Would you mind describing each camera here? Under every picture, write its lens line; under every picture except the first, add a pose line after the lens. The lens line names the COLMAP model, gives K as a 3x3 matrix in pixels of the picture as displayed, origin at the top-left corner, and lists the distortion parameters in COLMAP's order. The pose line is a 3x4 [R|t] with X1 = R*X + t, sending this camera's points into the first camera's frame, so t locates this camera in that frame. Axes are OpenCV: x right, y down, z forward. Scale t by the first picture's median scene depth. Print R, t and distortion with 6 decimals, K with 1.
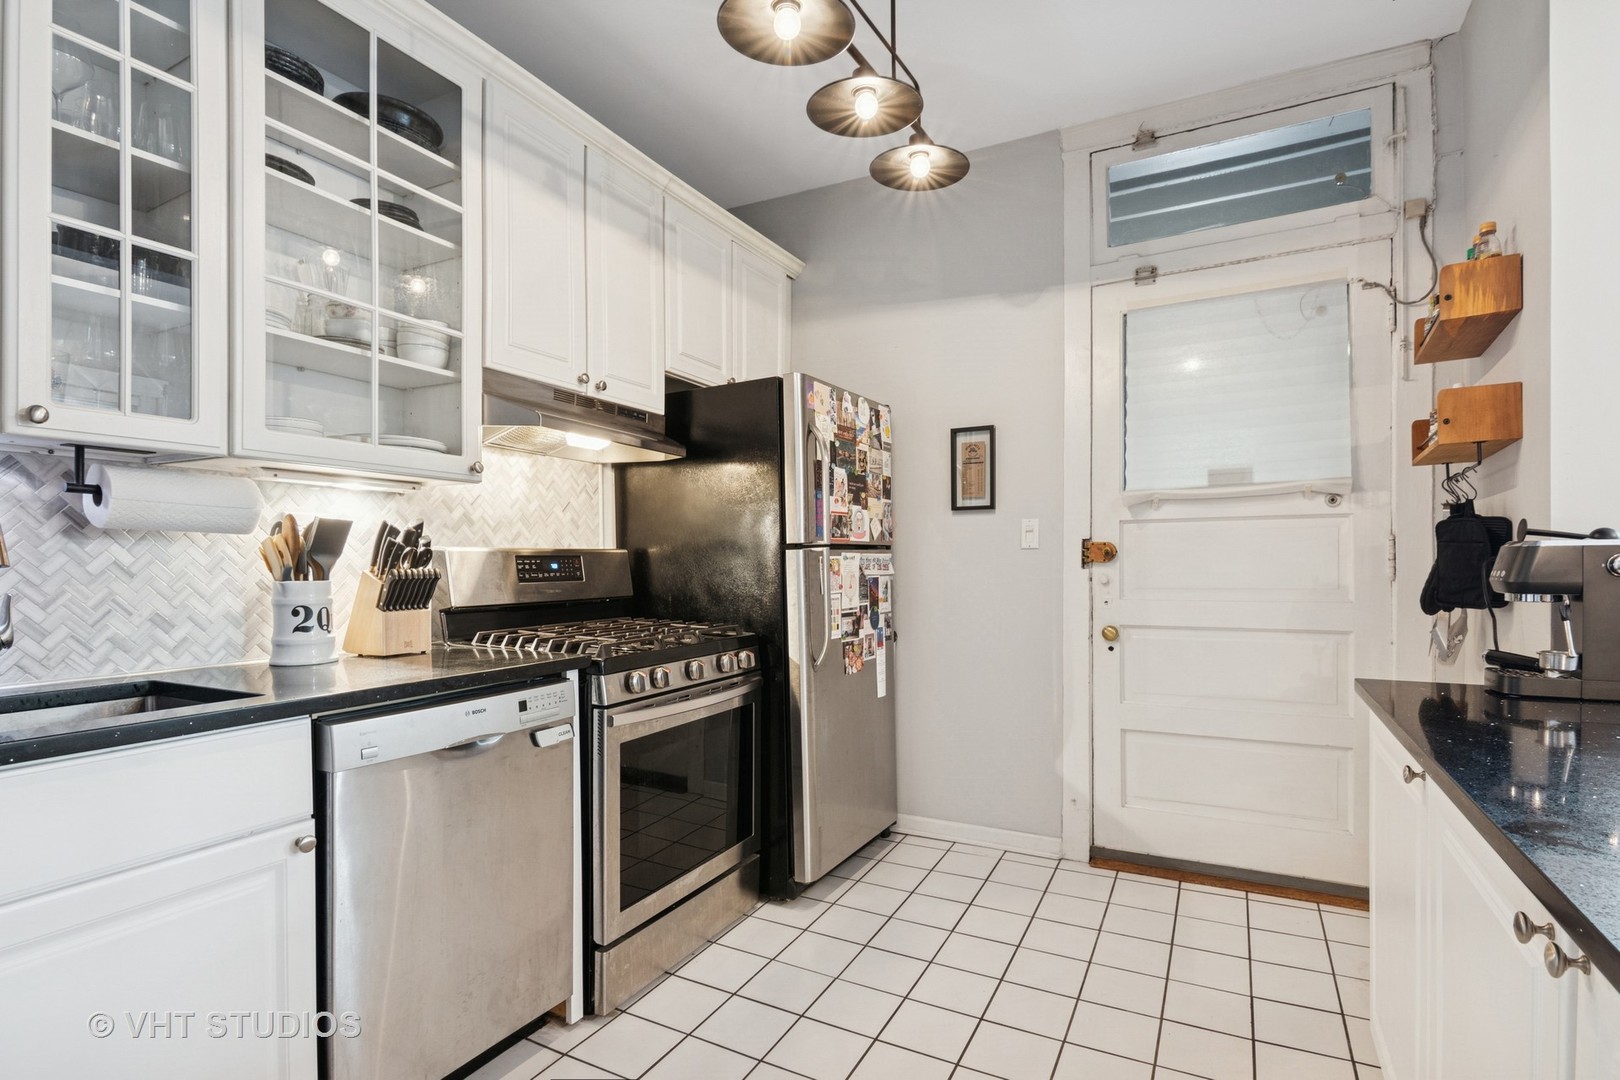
lens RADIAL K [[797.9, 0, 808.5], [0, 797.9, 572.3], [0, 0, 1]] dist [-0.000222, -0.019296]
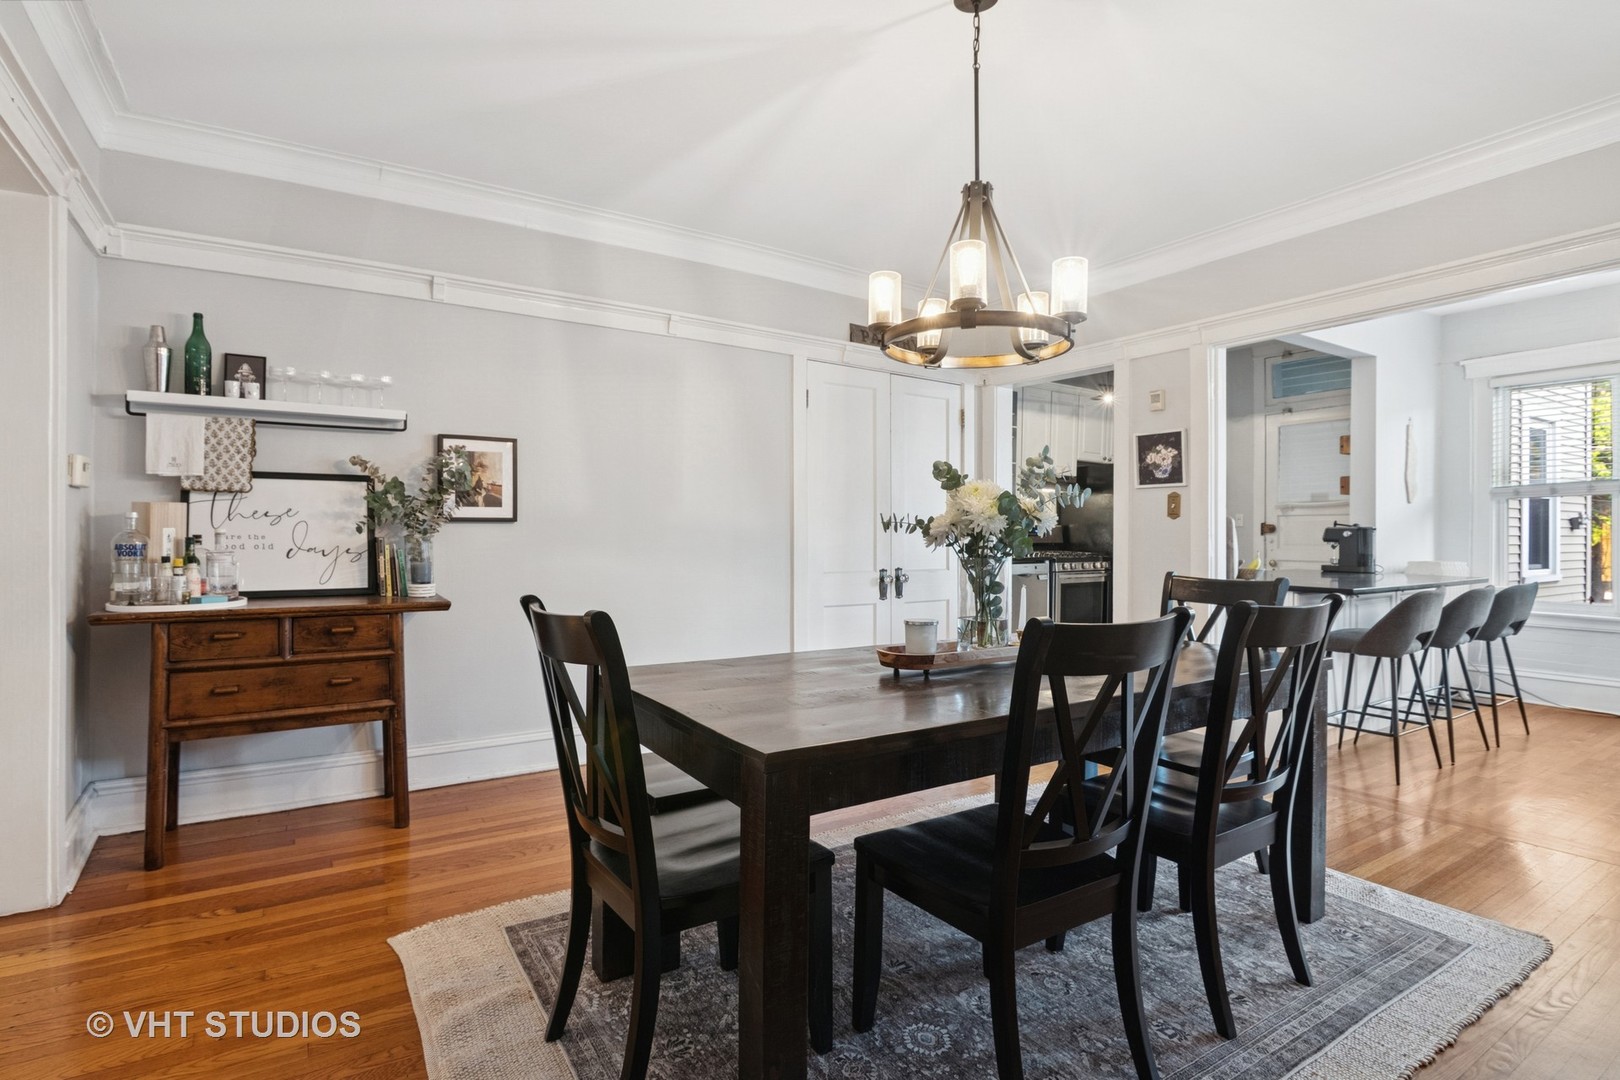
lens RADIAL K [[803.3, 0, 813.5], [0, 803.3, 542.6], [0, 0, 1]] dist [-0.017914, -0.000356]
pose [[0.878610, 0.020364, -0.477106, 0.365133], [-0.020108, 0.999782, 0.005642, 0.034398], [0.477117, 0.004637, 0.878827, -1.967816]]
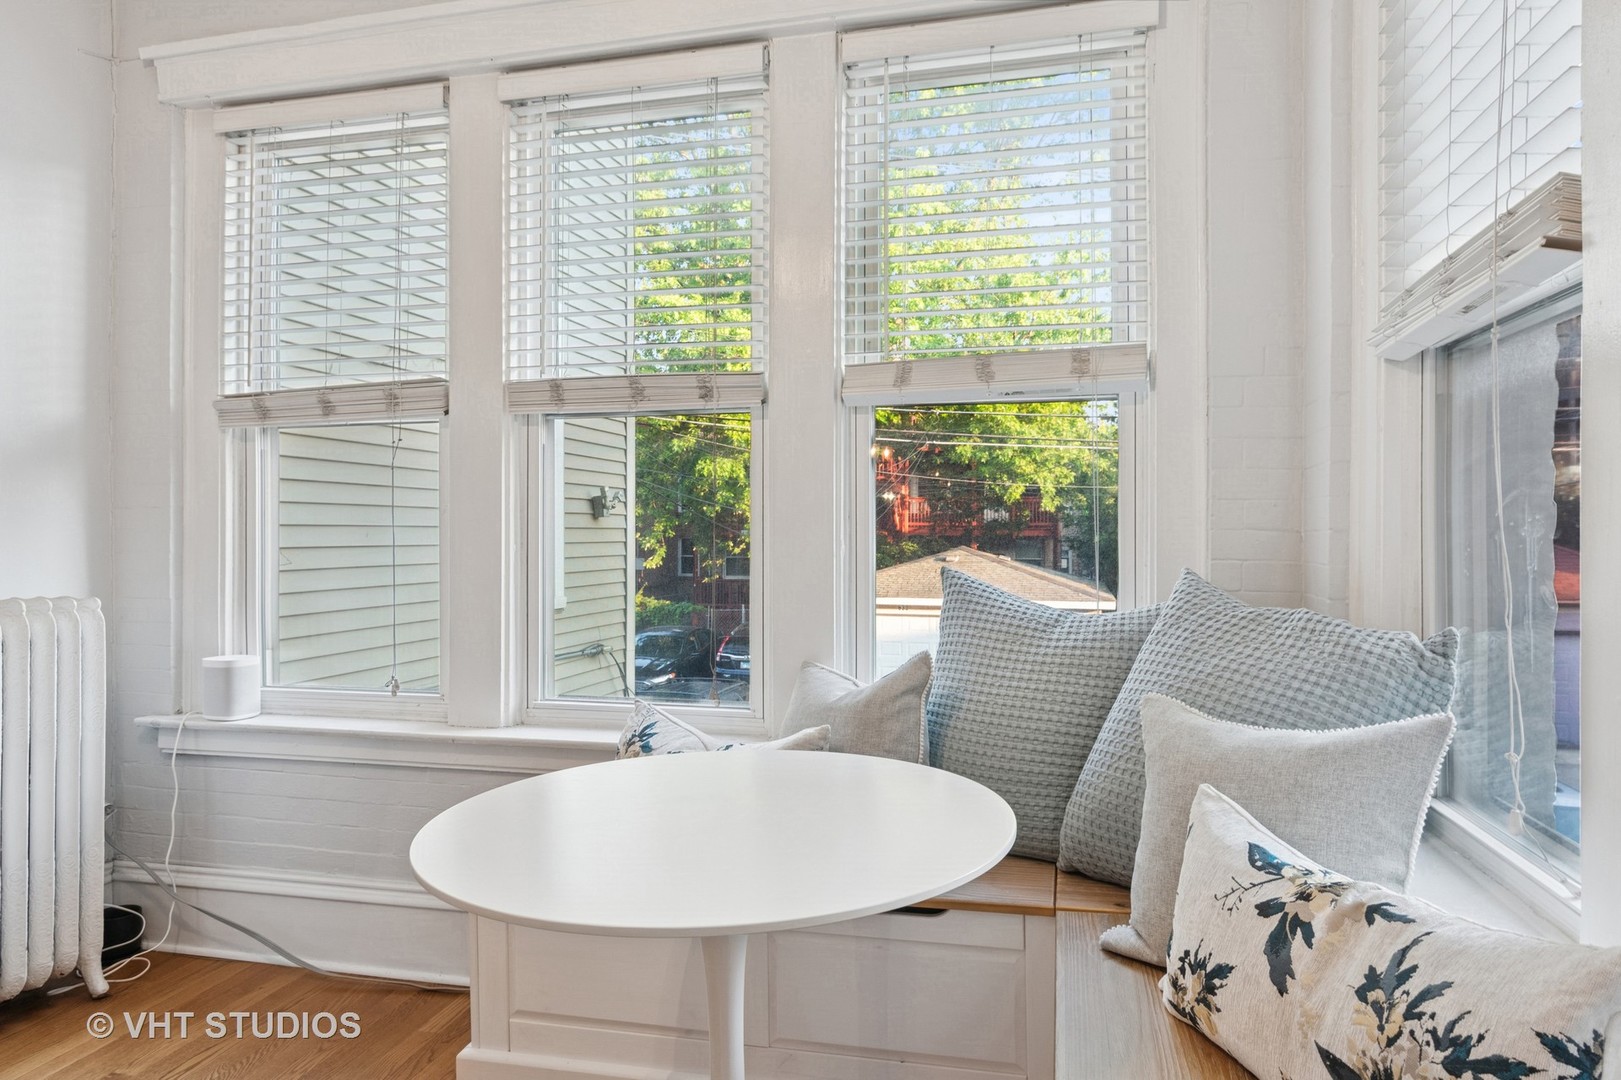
lens RADIAL K [[1075.3, 0, 810.5], [0, 1075.3, 540.0], [0, 0, 1]] dist [-0.028975, 0.062102]
pose [[0.964103, 0.006063, 0.265459, 1.282122], [-0.003953, 0.999956, -0.008484, 0.013938], [-0.265499, 0.007130, 0.964085, -0.371973]]
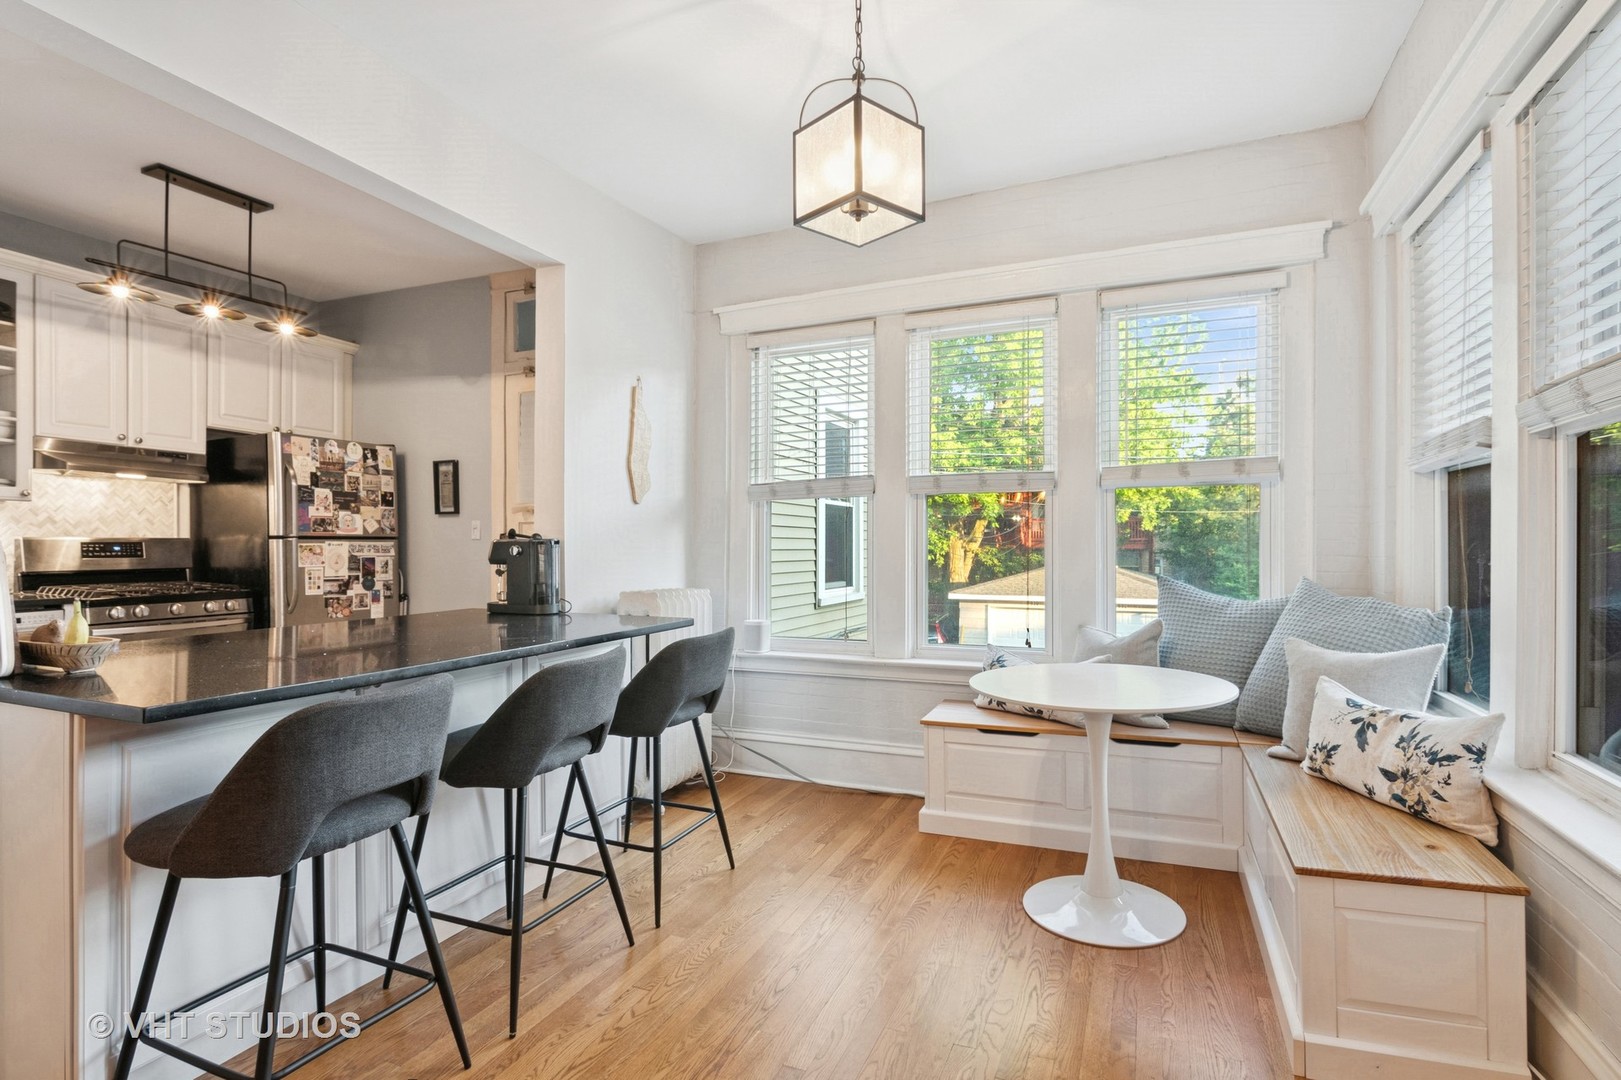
lens RADIAL K [[803.8, 0, 814.0], [0, 803.8, 542.6], [0, 0, 1]] dist [-0.017914, -0.000356]
pose [[0.995452, 0.006957, 0.095013, 0.952489], [-0.005179, 0.999807, -0.018948, 0.003507], [-0.095126, 0.018370, 0.995296, -0.753680]]
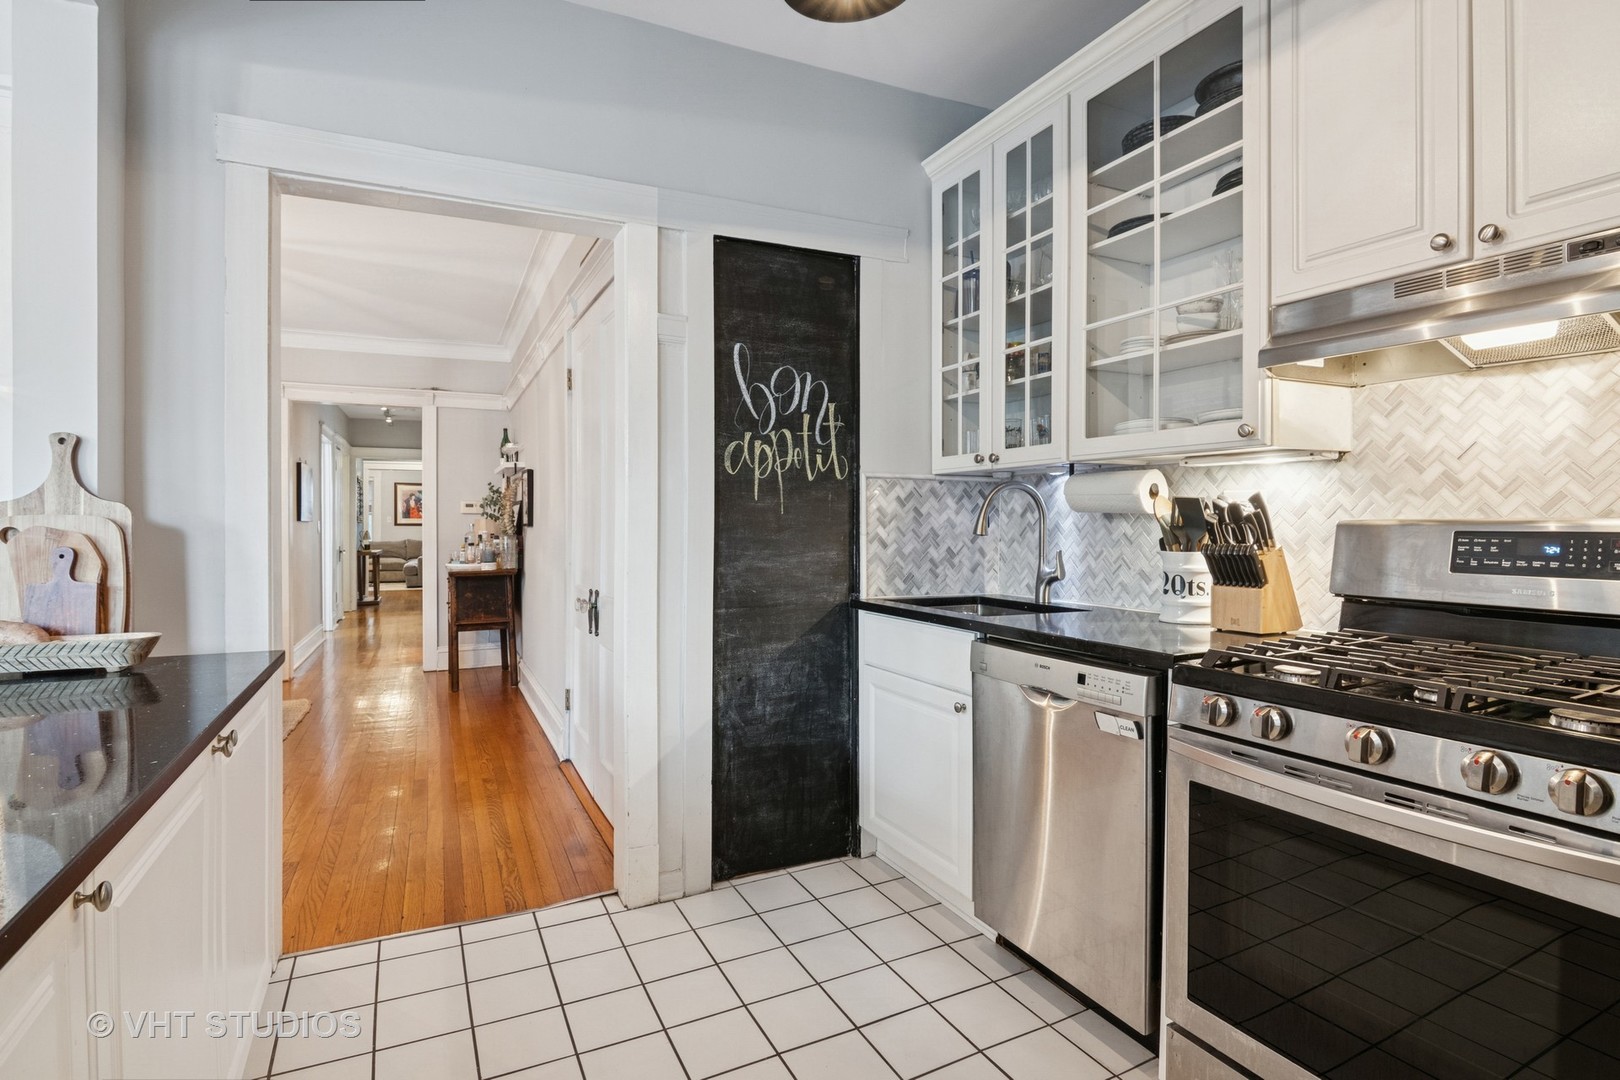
lens RADIAL K [[803.3, 0, 813.5], [0, 803.3, 542.6], [0, 0, 1]] dist [-0.017914, -0.000356]
pose [[-0.585814, 0.021961, -0.810148, 0.465172], [-0.010470, 0.999344, 0.034661, -0.027432], [0.810378, 0.028787, -0.585200, 0.907920]]
